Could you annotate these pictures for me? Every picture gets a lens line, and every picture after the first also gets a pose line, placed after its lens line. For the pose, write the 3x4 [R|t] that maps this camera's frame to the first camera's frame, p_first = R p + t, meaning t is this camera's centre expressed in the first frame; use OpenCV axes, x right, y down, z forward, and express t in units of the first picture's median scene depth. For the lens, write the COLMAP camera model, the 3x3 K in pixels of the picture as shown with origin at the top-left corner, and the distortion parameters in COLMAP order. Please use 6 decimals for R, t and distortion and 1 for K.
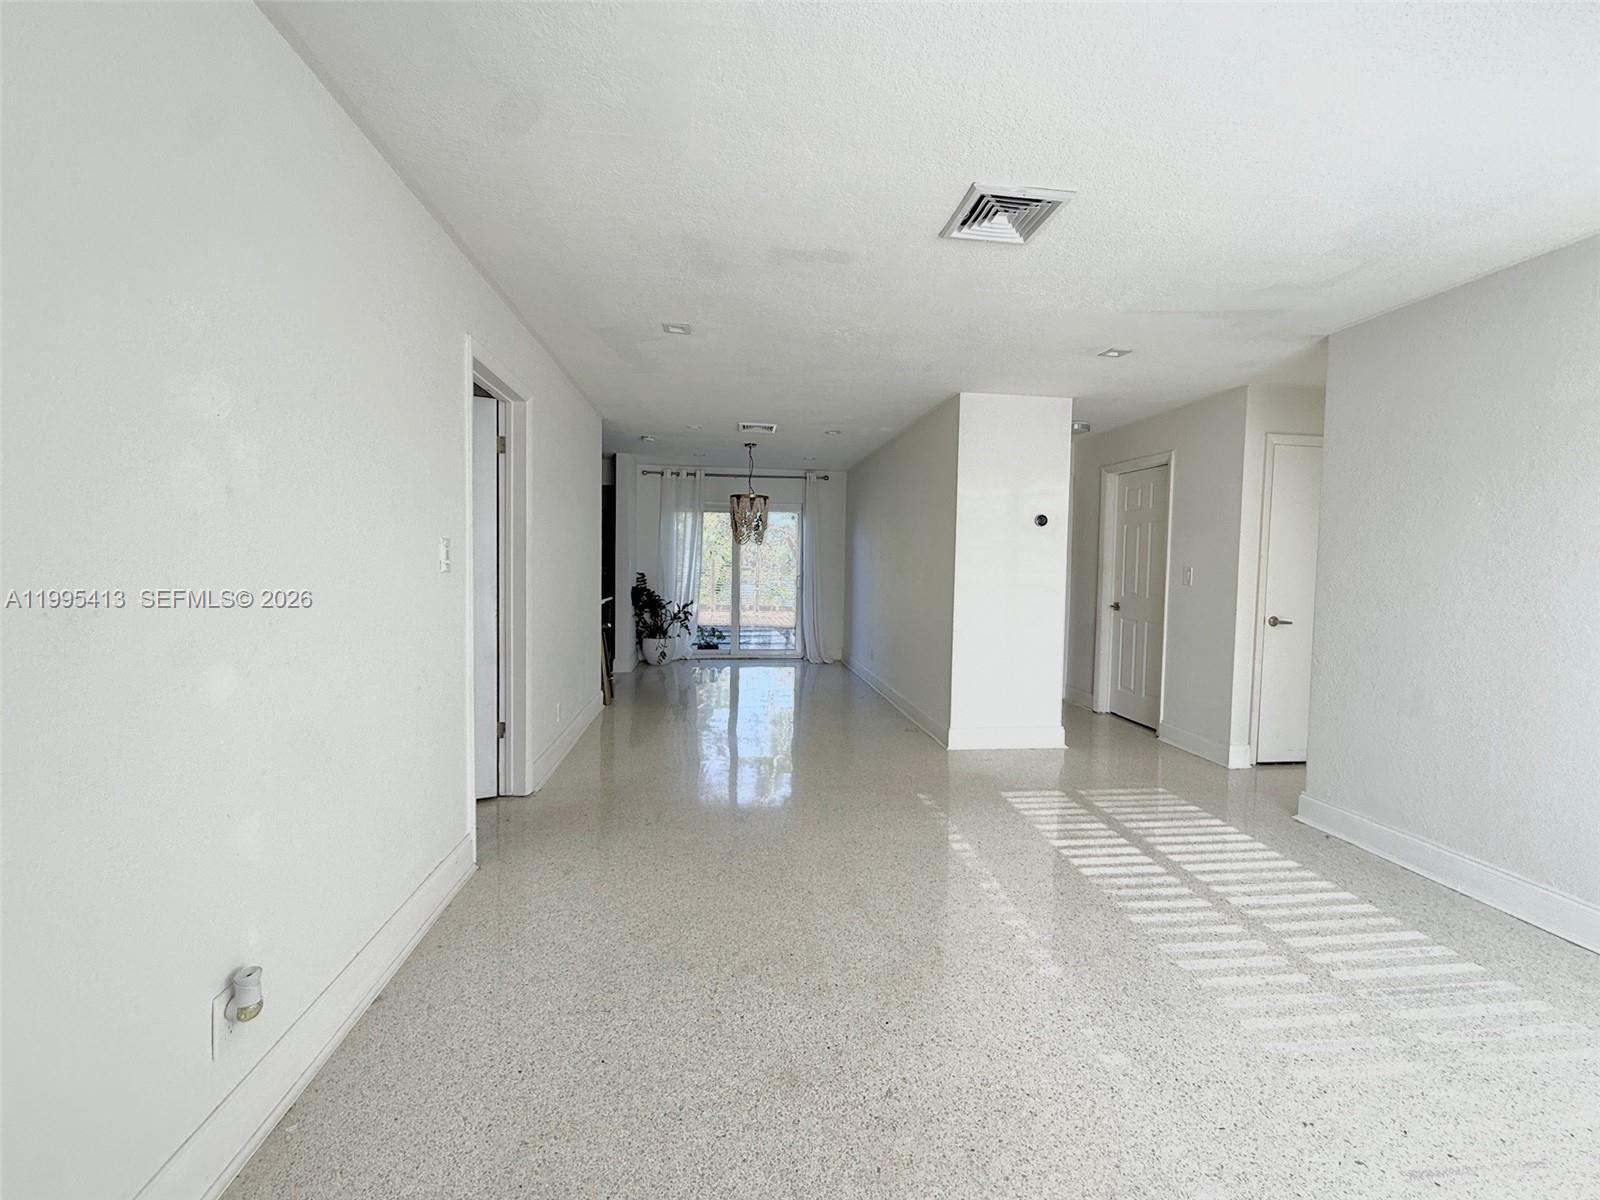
lens RADIAL K [[638.0, 0, 796.9], [0, 638.0, 598.2], [0, 0, 1]] dist [0.000714, 0.000057]
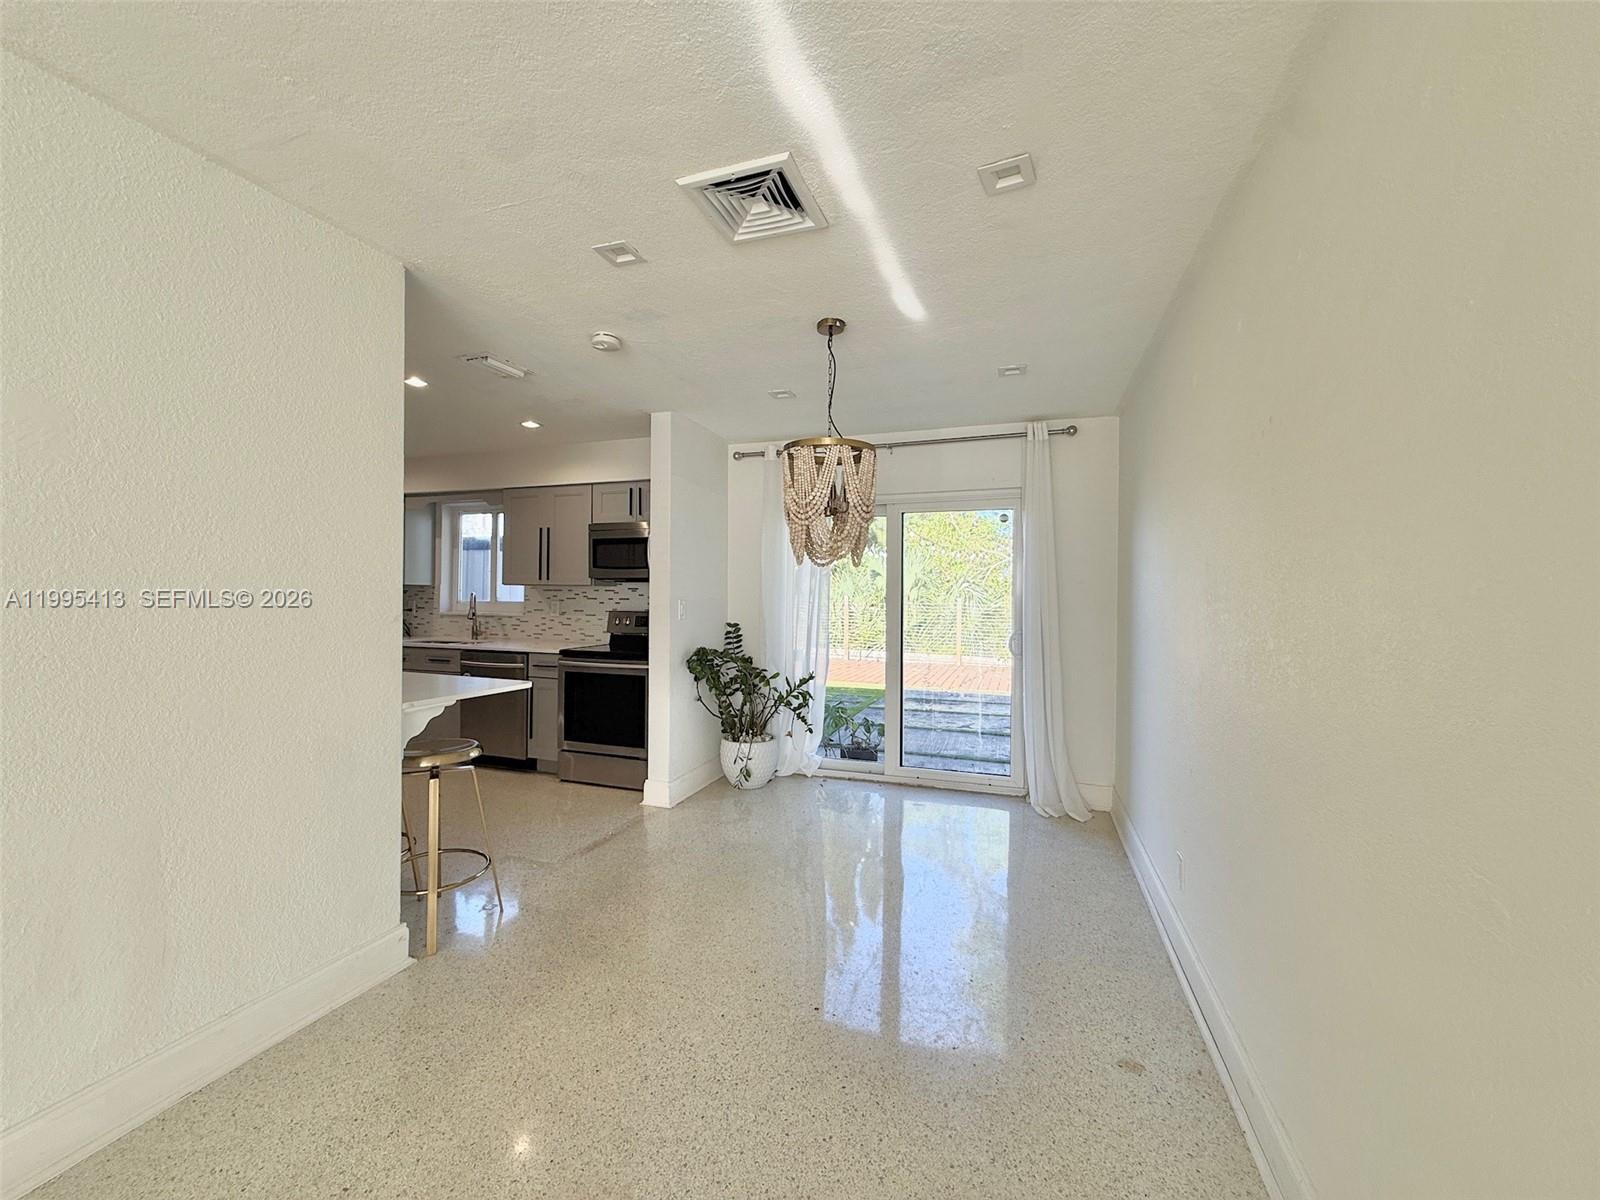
lens RADIAL K [[638.0, 0, 796.9], [0, 638.0, 598.2], [0, 0, 1]] dist [0.000714, 0.000057]
pose [[0.901780, -0.007906, -0.432124, 0.172867], [-0.019696, 0.998042, -0.059363, -0.074106], [0.431747, 0.062044, 0.899858, 1.241773]]
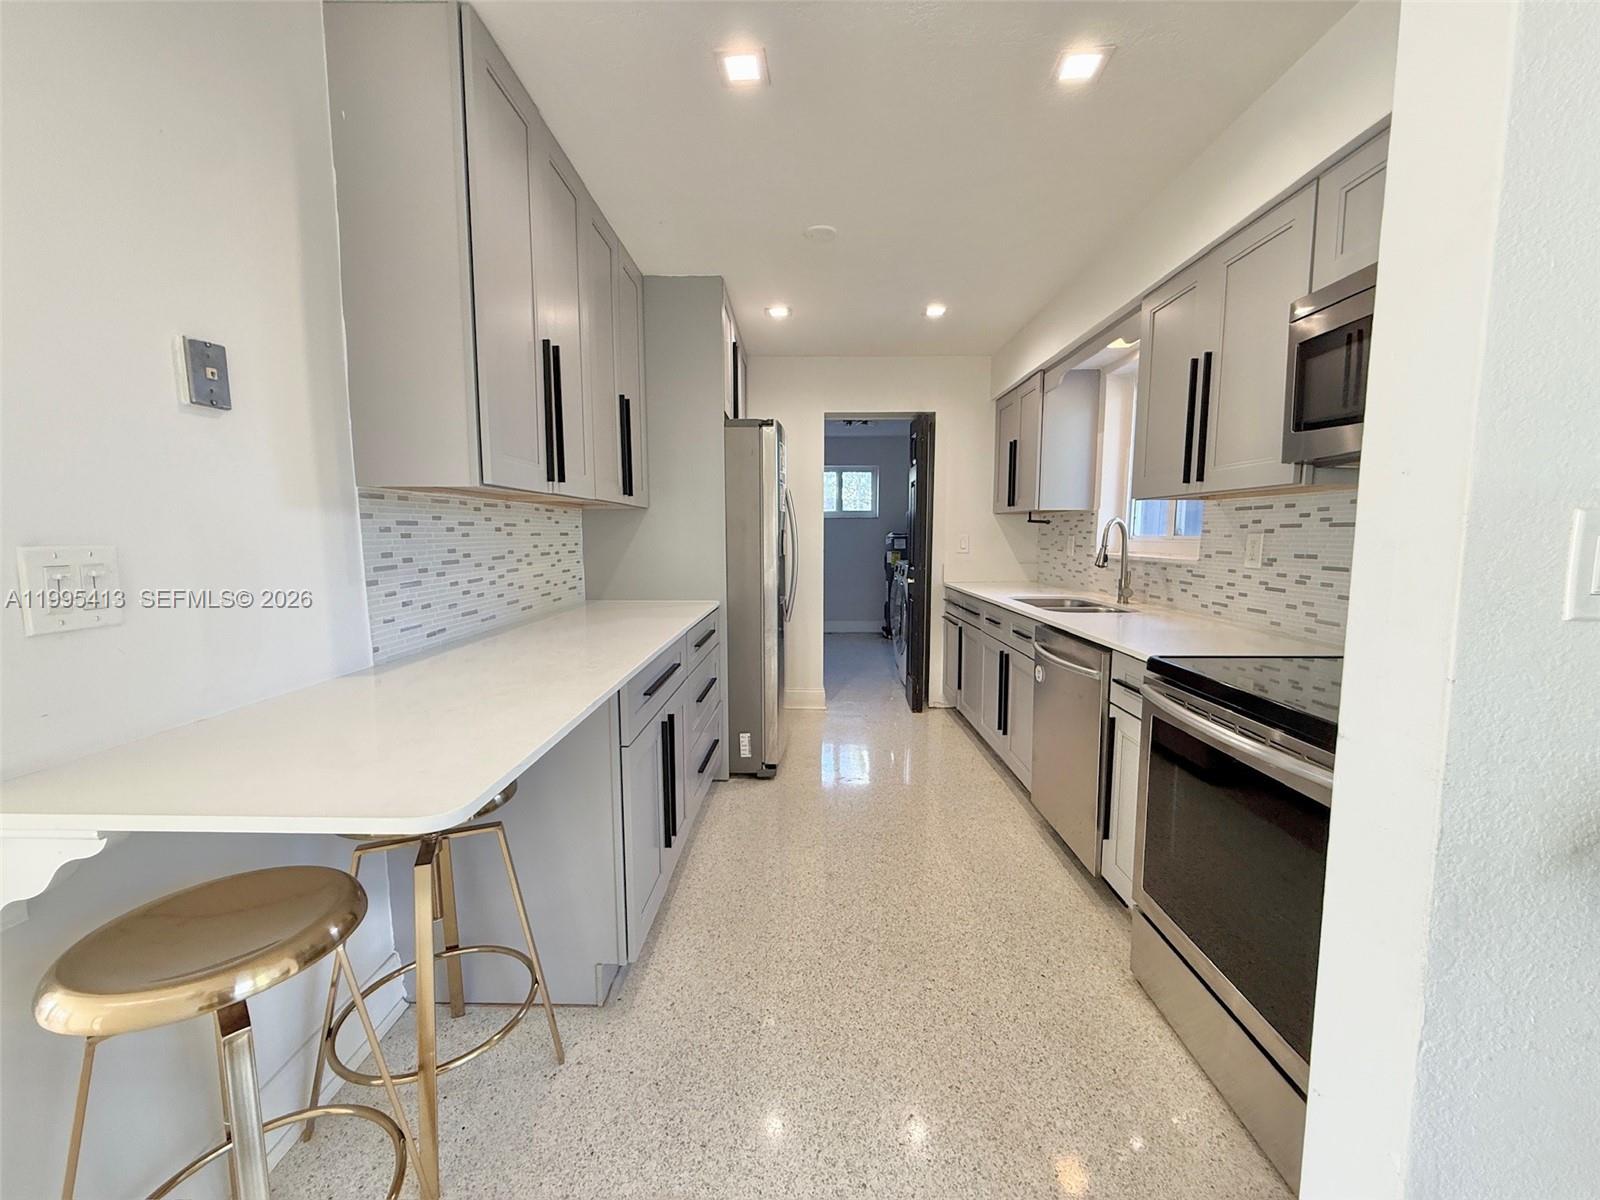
lens RADIAL K [[638.0, 0, 796.9], [0, 638.0, 598.2], [0, 0, 1]] dist [0.000714, 0.000057]
pose [[-0.128960, 0.082809, -0.988186, -0.345336], [-0.059561, 0.994061, 0.091074, -0.115383], [0.989860, 0.070602, -0.123261, 2.067732]]
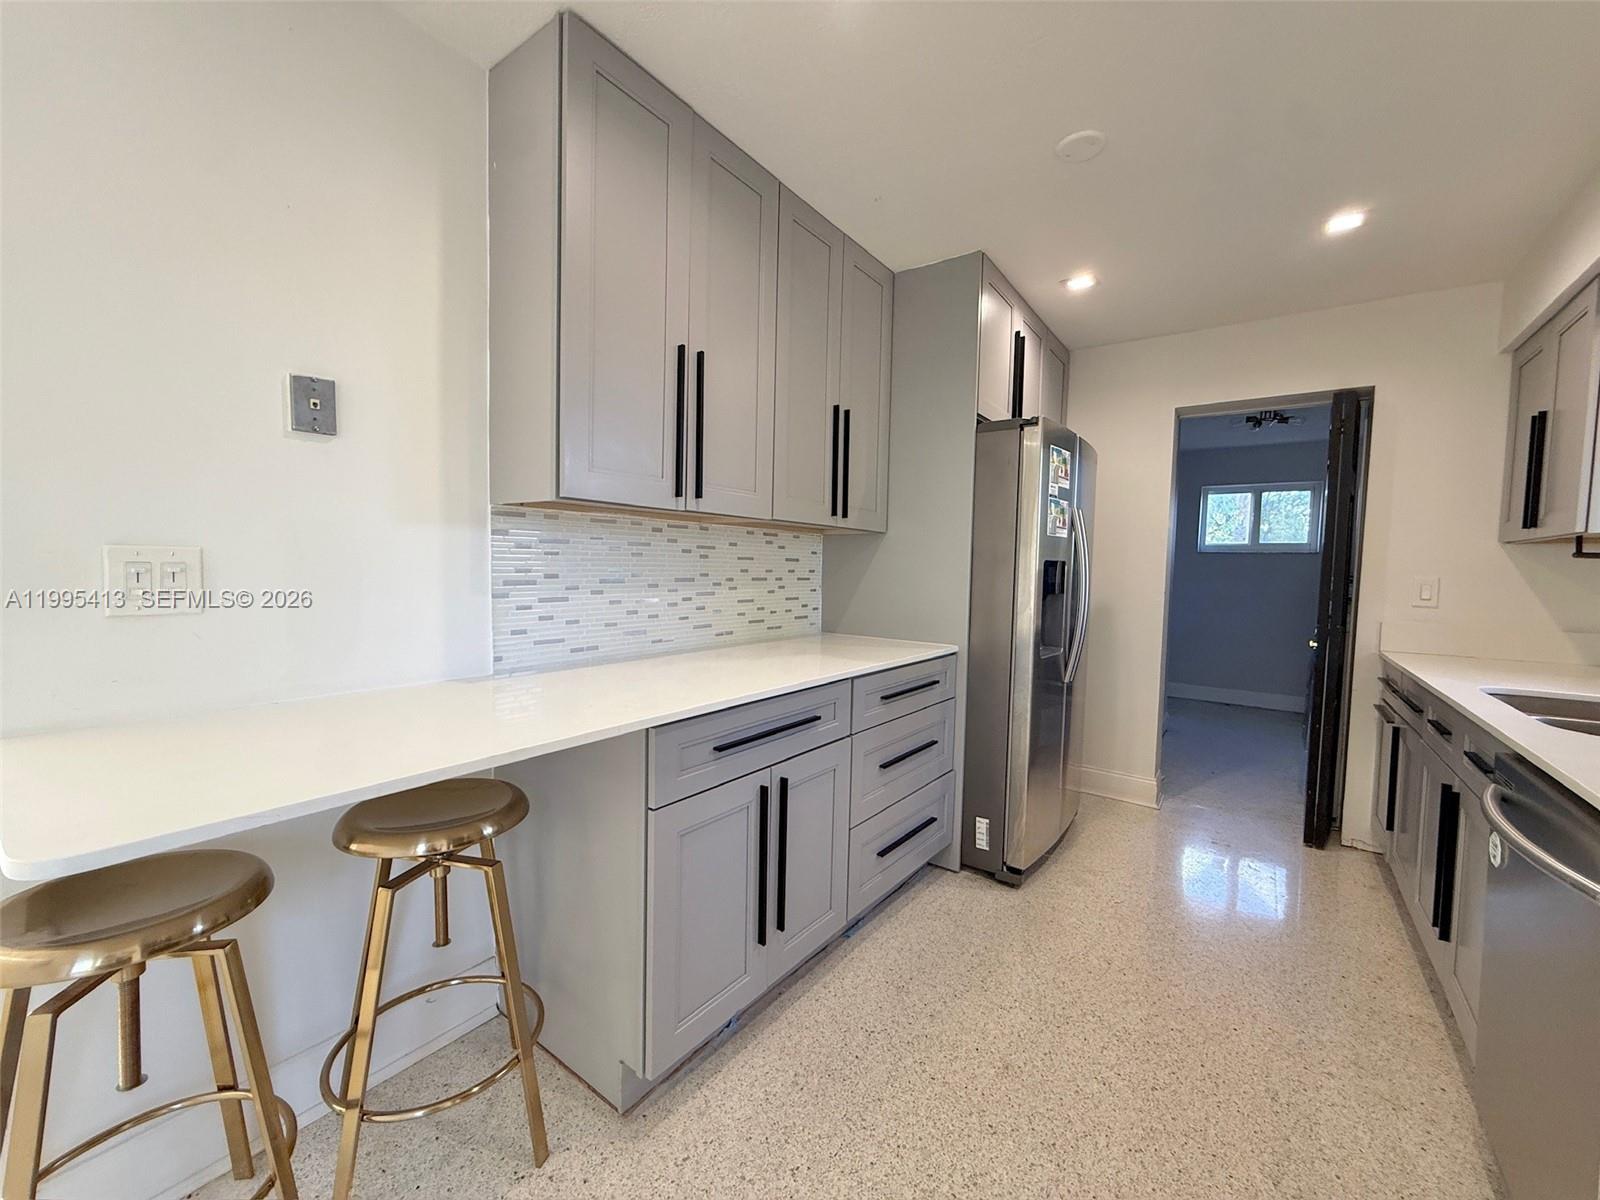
lens RADIAL K [[638.0, 0, 796.9], [0, 638.0, 598.2], [0, 0, 1]] dist [0.000714, 0.000057]
pose [[-0.680312, 0.004384, -0.732909, -0.583290], [-0.078982, 0.993720, 0.079258, -0.121024], [0.728654, 0.111807, -0.675694, 2.215215]]
